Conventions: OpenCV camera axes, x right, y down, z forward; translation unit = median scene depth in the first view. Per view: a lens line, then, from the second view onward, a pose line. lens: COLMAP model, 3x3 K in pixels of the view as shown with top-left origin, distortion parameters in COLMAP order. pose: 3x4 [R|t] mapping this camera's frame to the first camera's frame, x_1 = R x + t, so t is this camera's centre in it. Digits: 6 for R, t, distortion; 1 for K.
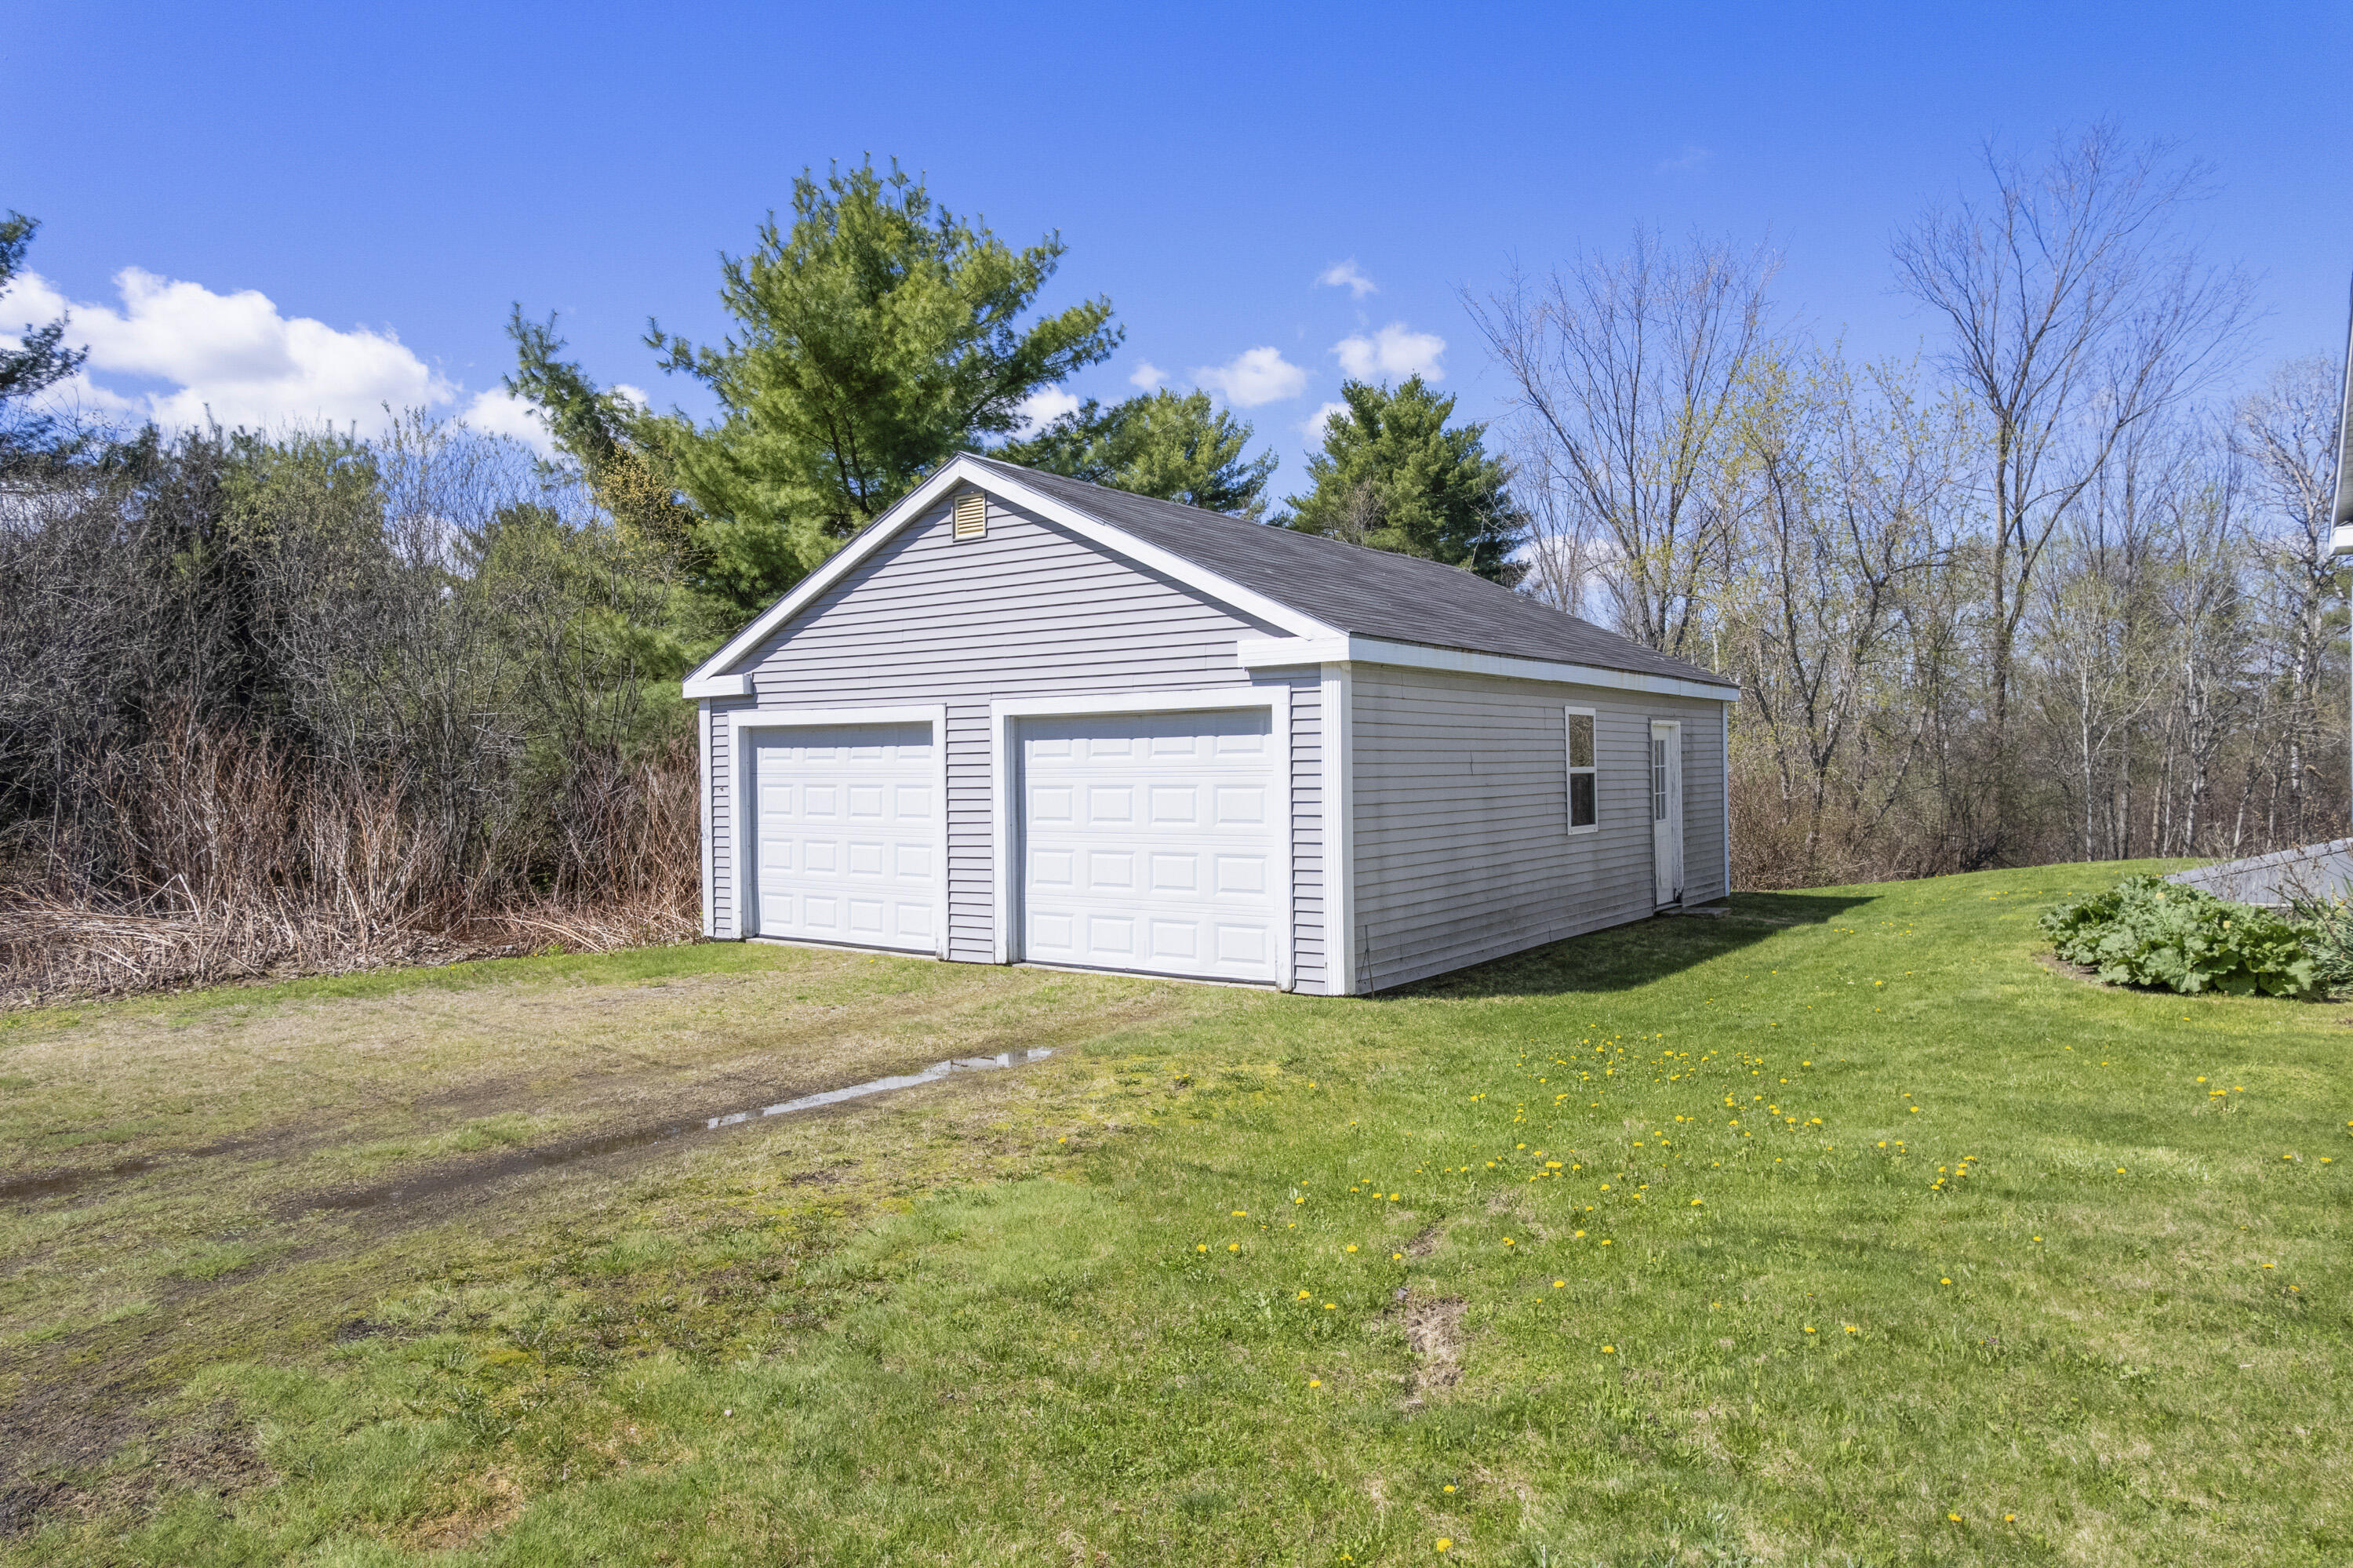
lens RADIAL K [[1501.2, 0, 1184.8], [0, 1501.2, 791.8], [0, 0, 1]] dist [-0.044506, 0.024170]
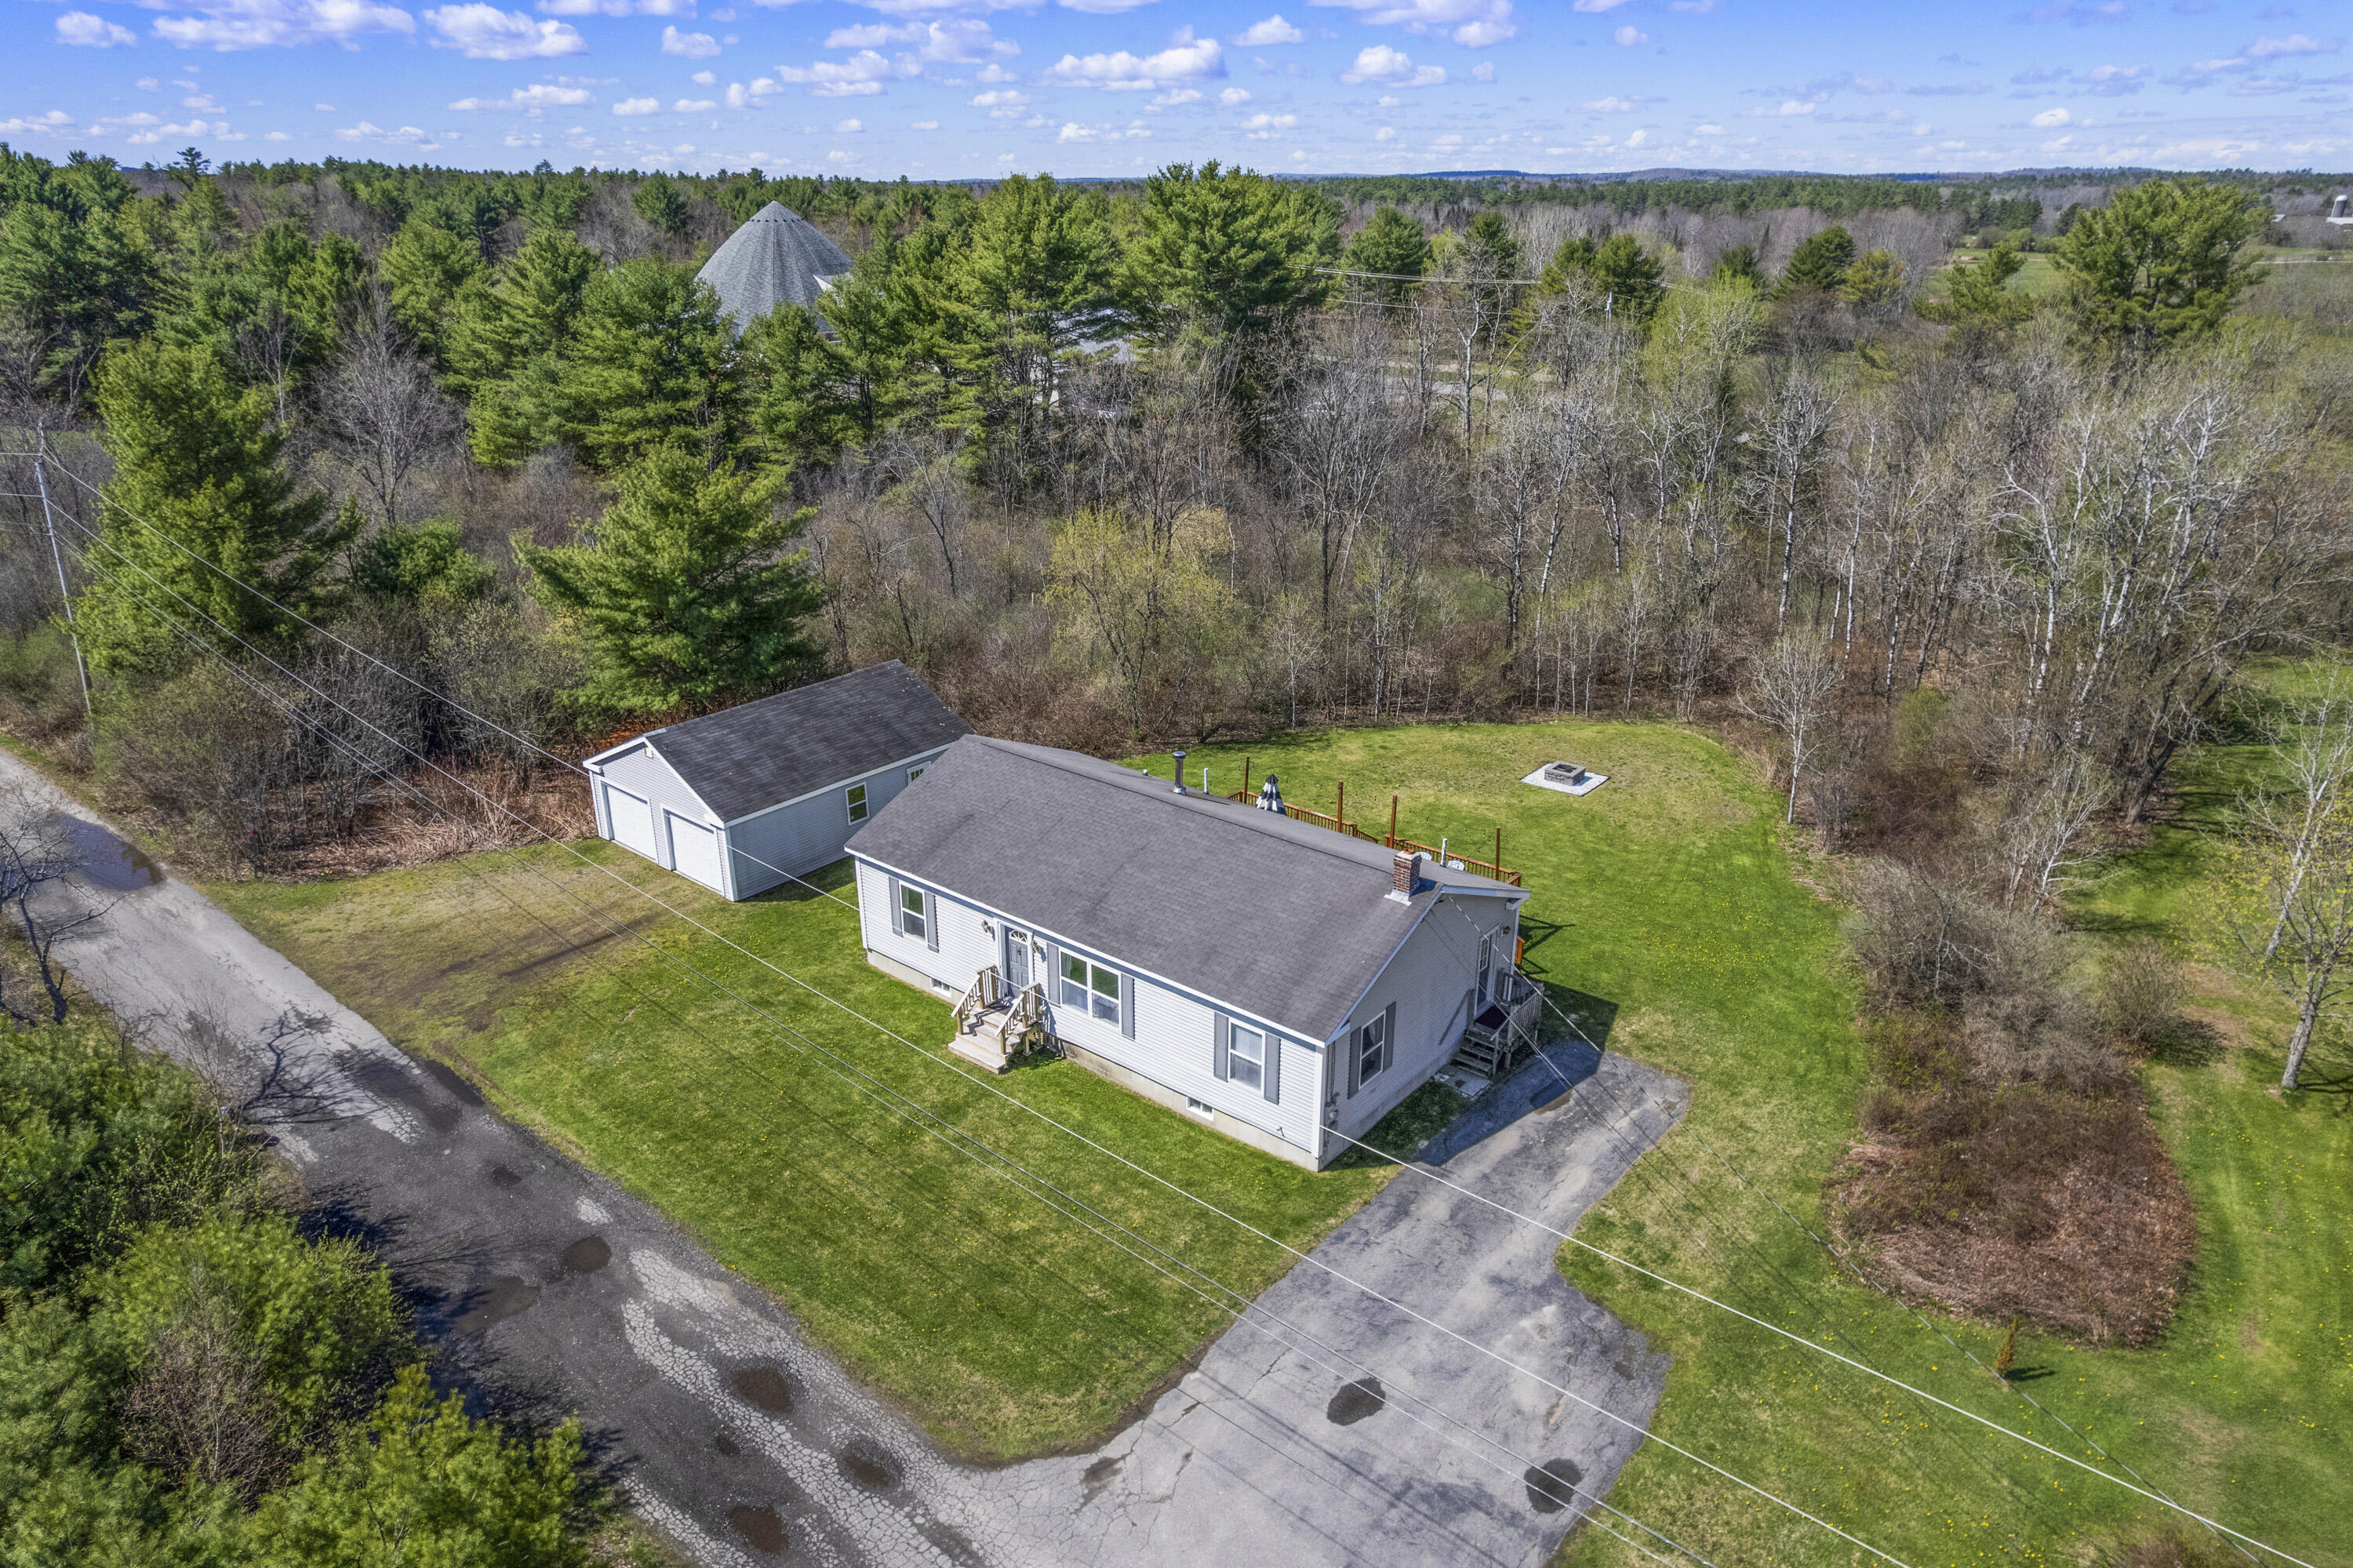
lens RADIAL K [[1502.3, 0, 1173.6], [0, 1502.3, 812.6], [0, 0, 1]] dist [-0.006594, -0.000083]
pose [[0.997096, 0.039301, -0.065235, 1.264244], [-0.011912, 0.926500, 0.376106, -1.329676], [0.075222, -0.374237, 0.924277, -2.112844]]
